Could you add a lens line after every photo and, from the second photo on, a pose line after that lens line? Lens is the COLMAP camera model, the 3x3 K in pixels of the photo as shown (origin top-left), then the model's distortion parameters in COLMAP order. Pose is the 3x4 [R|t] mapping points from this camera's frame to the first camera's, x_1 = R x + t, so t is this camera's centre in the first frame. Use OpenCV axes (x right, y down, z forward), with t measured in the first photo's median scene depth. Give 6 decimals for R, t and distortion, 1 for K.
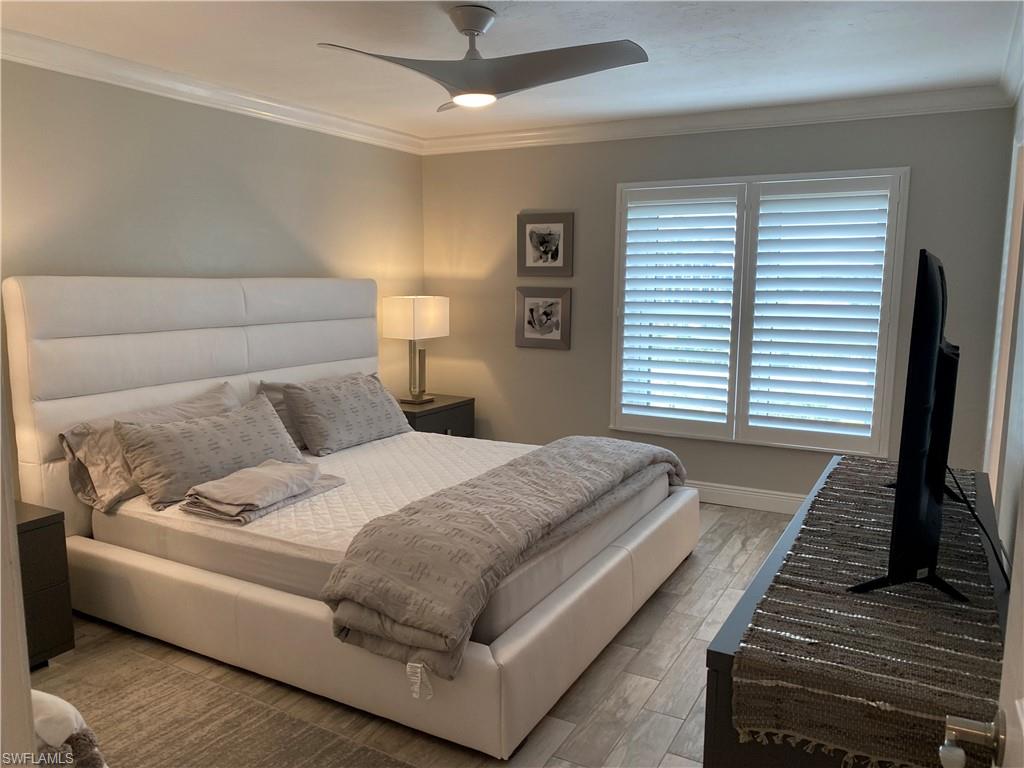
lens RADIAL K [[783.4, 0, 517.0], [0, 783.4, 381.5], [0, 0, 1]] dist [0.039776, -0.057588]
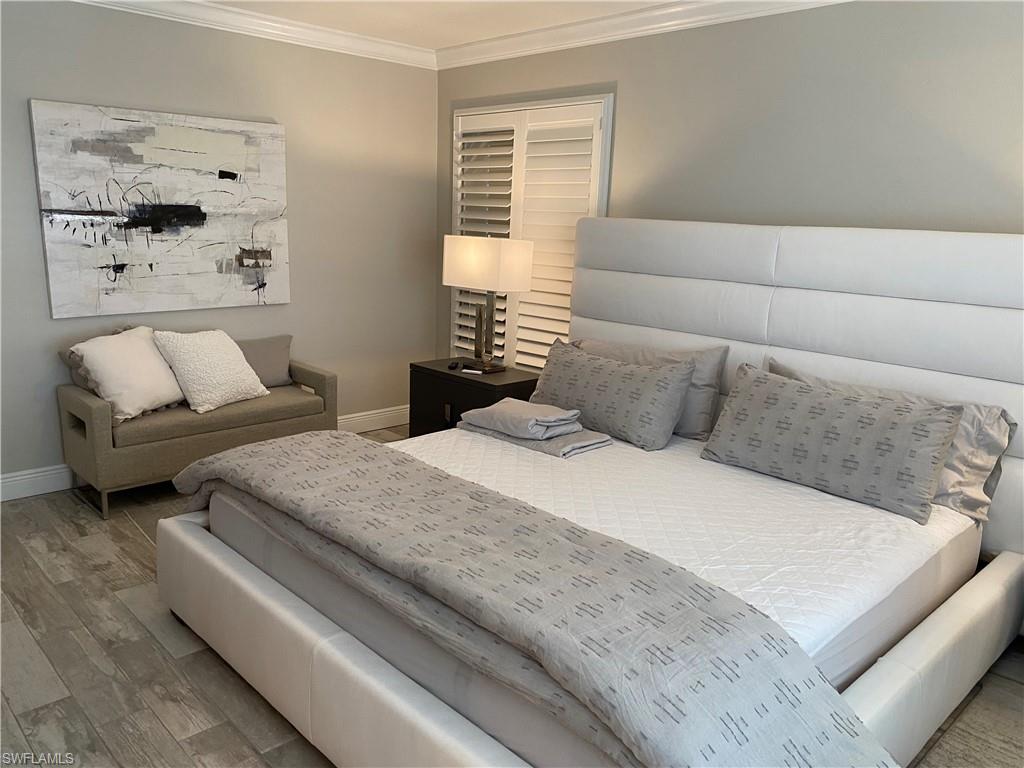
lens RADIAL K [[783.4, 0, 511.9], [0, 783.4, 384.0], [0, 0, 1]] dist [0.039776, -0.057588]
pose [[-0.311776, 0.185761, -0.931820, 0.732123], [-0.157116, 0.957122, 0.243375, -0.186642], [0.937075, 0.222283, -0.269222, 1.442255]]
